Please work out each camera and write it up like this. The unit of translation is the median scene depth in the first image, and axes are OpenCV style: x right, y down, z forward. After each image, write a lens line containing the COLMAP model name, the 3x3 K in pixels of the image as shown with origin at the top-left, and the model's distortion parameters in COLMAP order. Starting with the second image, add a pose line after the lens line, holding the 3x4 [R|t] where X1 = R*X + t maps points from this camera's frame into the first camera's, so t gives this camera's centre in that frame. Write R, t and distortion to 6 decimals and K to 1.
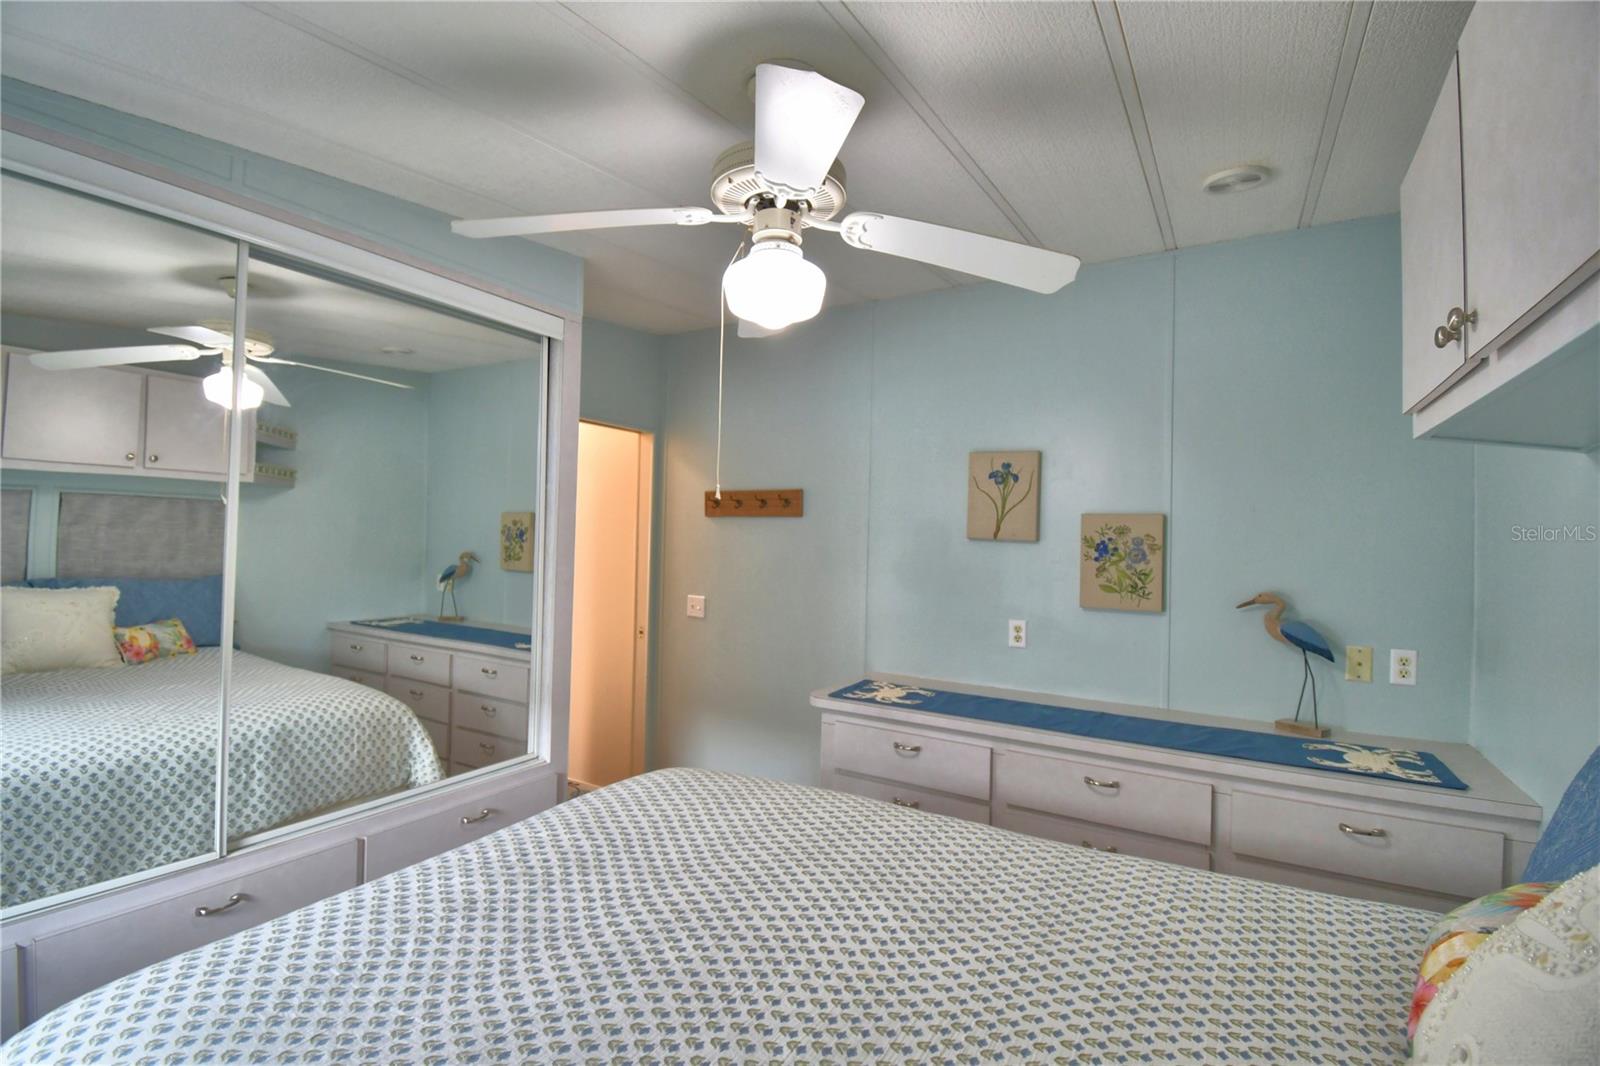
lens RADIAL K [[708.2, 0, 794.7], [0, 708.2, 532.1], [0, 0, 1]] dist [0.026531, -0.033419]
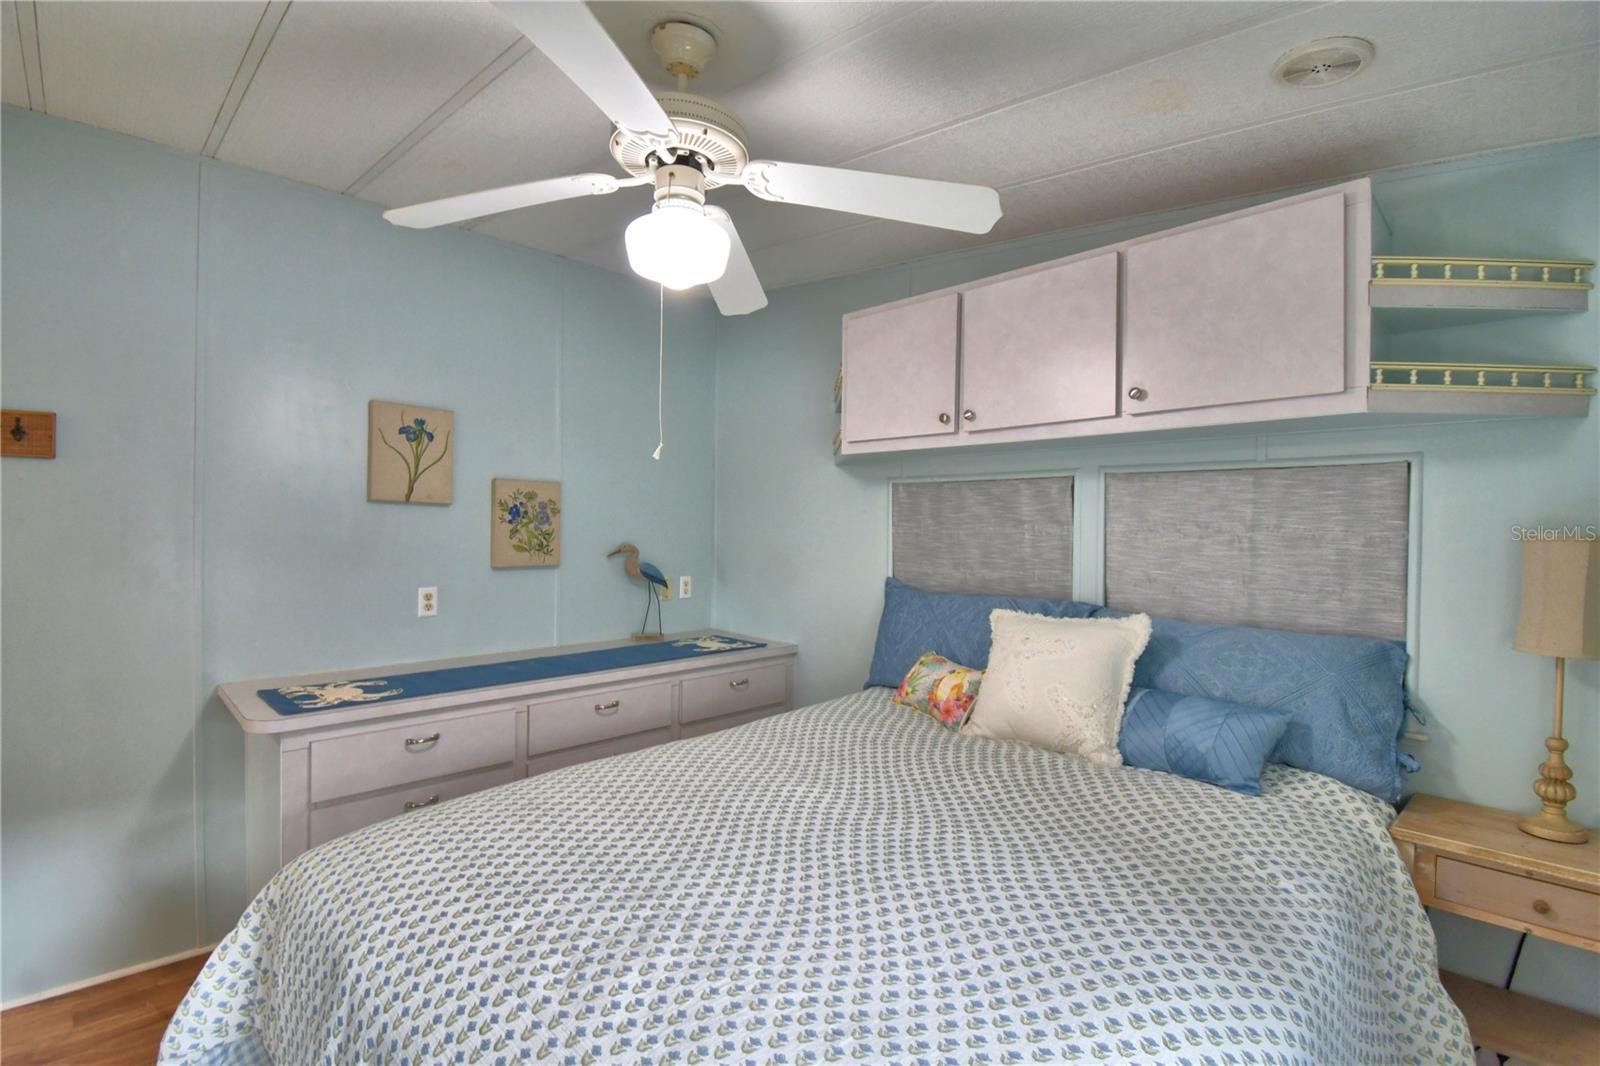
lens RADIAL K [[708.2, 0, 794.7], [0, 708.2, 532.1], [0, 0, 1]] dist [0.026531, -0.033419]
pose [[0.263500, -0.027913, 0.964255, -0.511169], [-0.021988, 0.999148, 0.034931, 0.006986], [-0.964409, -0.030406, 0.262662, 0.309900]]
